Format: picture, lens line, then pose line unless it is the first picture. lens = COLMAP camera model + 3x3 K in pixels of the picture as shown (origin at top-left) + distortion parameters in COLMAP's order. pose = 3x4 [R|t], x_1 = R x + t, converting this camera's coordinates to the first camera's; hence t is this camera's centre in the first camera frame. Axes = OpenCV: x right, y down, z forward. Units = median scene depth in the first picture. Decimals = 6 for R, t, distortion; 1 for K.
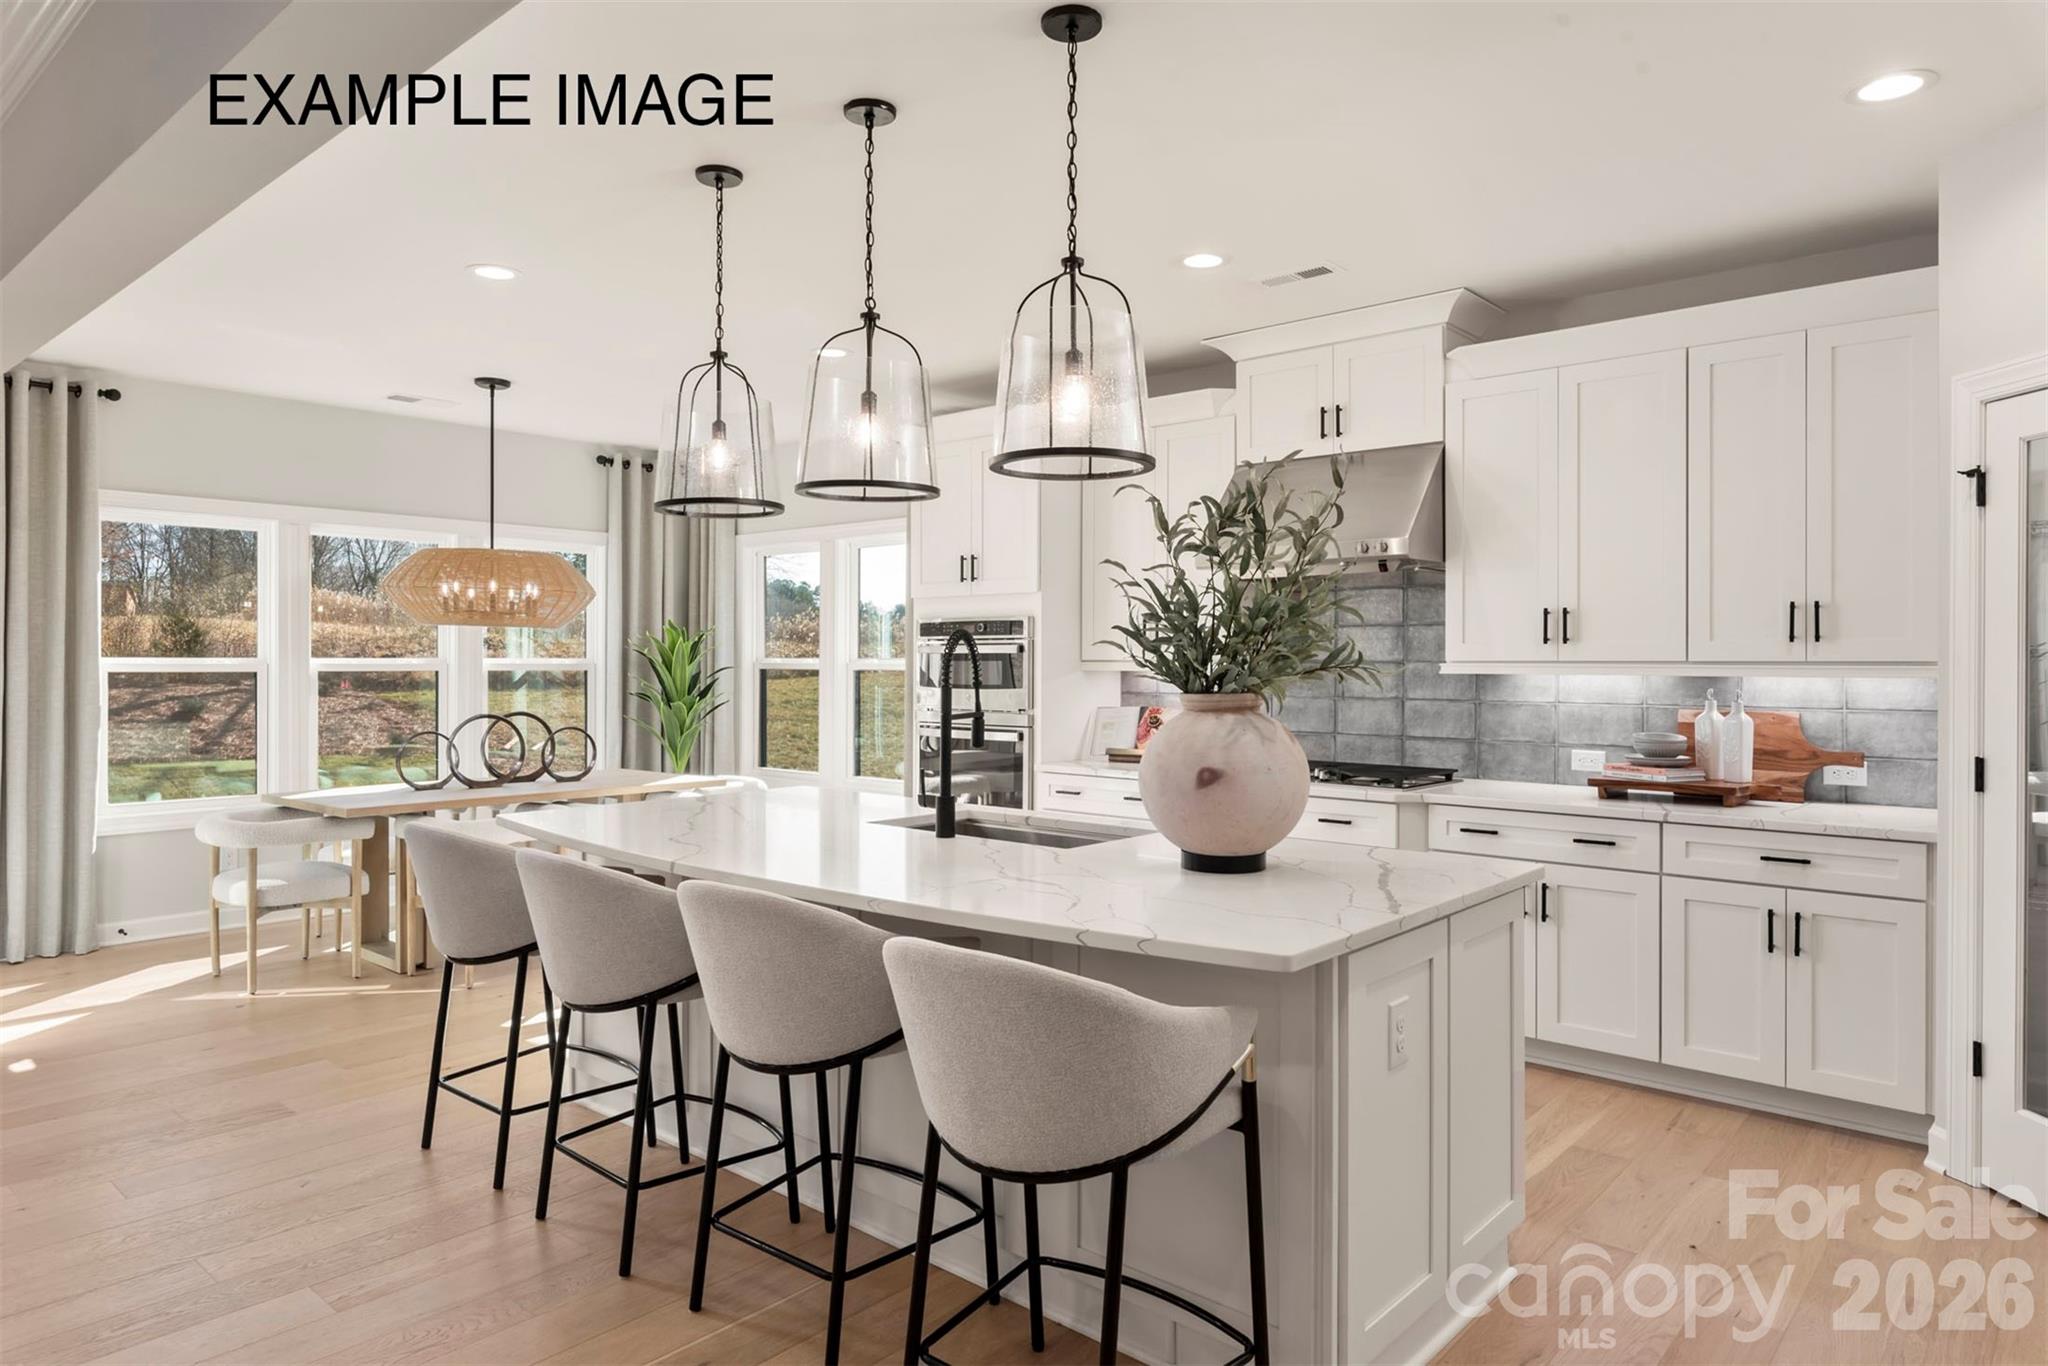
lens RADIAL K [[1259.9, 0, 1033.5], [0, 1259.9, 672.3], [0, 0, 1]] dist [0.002513, -0.003131]
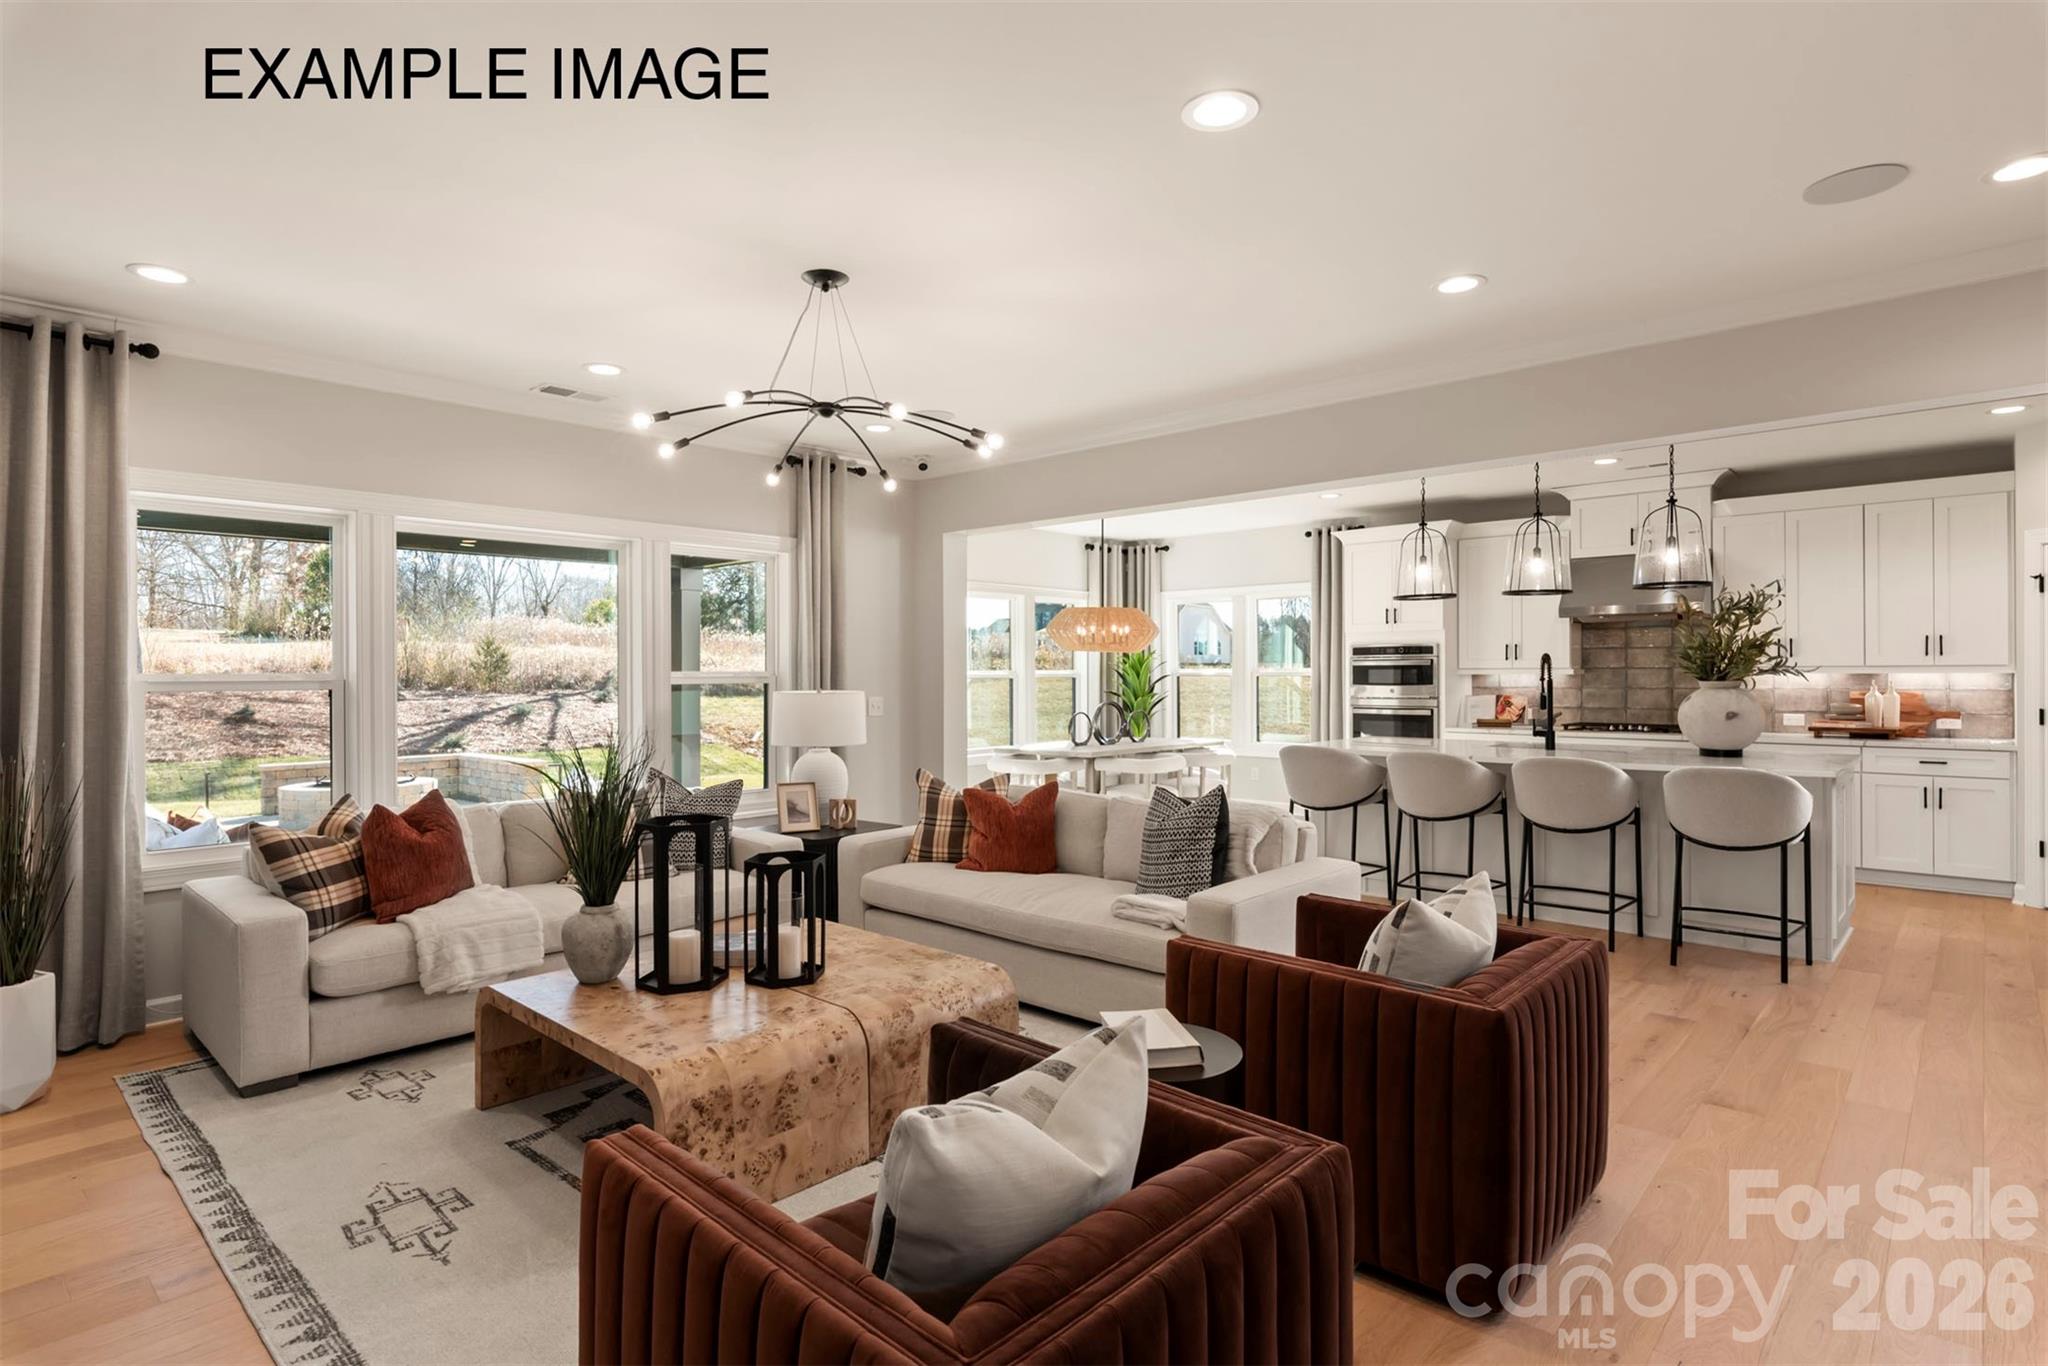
lens RADIAL K [[1079.1, 0, 1018.4], [0, 1079.1, 681.7], [0, 0, 1]] dist [0.003906, -0.000468]
pose [[0.999721, -0.008654, -0.021996, -0.537759], [0.008643, 0.999962, -0.000633, 0.004227], [0.022001, 0.000443, 0.999758, -0.498869]]
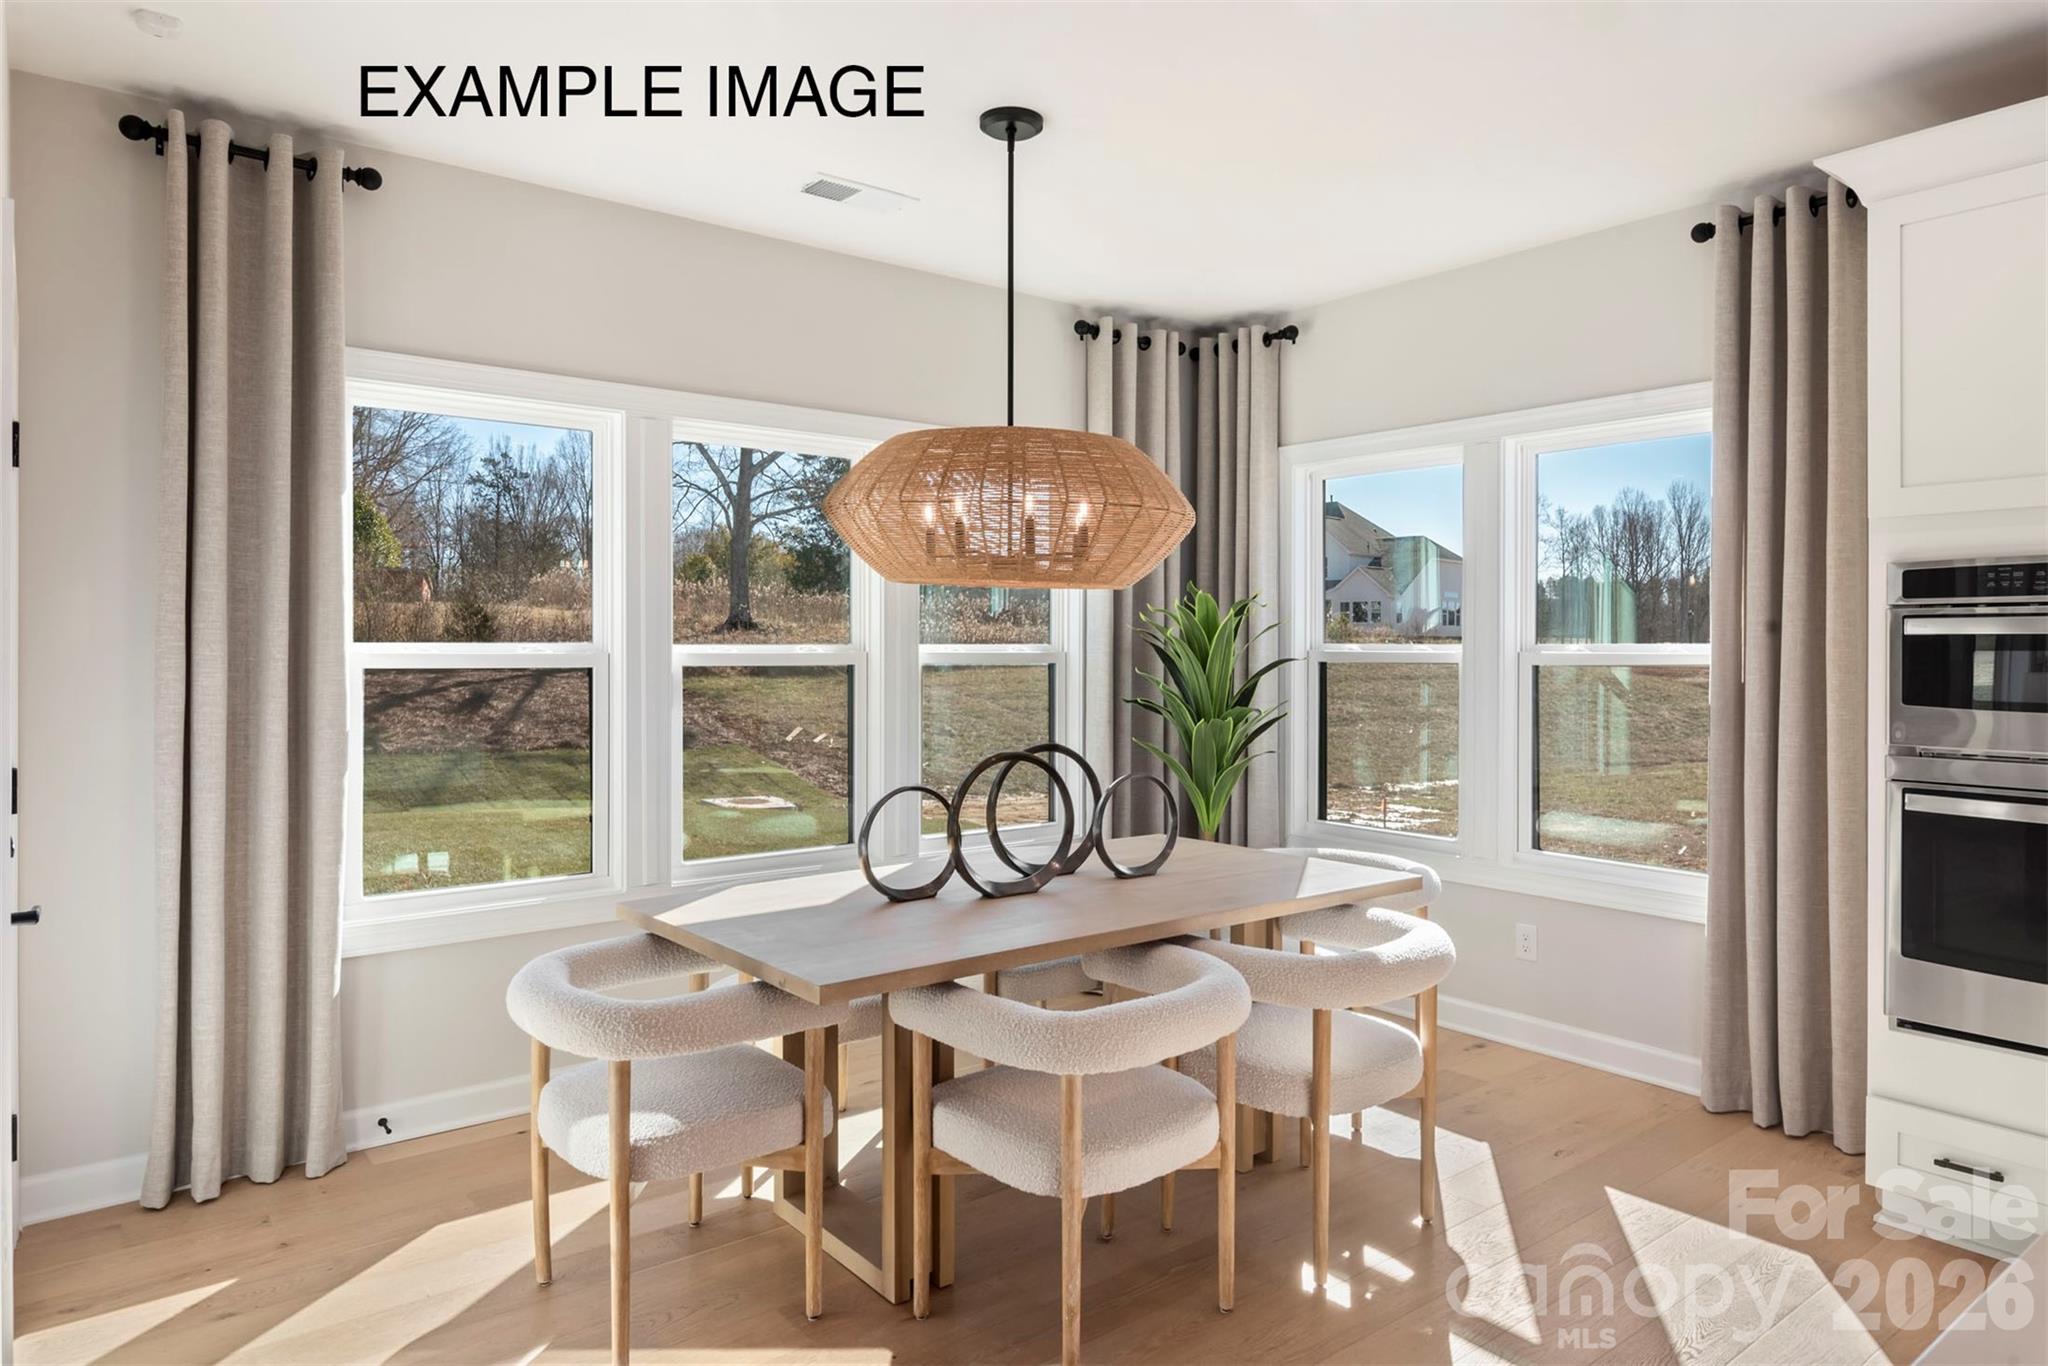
lens RADIAL K [[1259.9, 0, 1025.5], [0, 1259.9, 672.8], [0, 0, 1]] dist [0.002513, -0.003131]
pose [[0.983869, 0.005541, -0.178807, -0.343831], [-0.003543, 0.999928, 0.011488, -0.006001], [0.178857, -0.010669, 0.983817, 0.503261]]
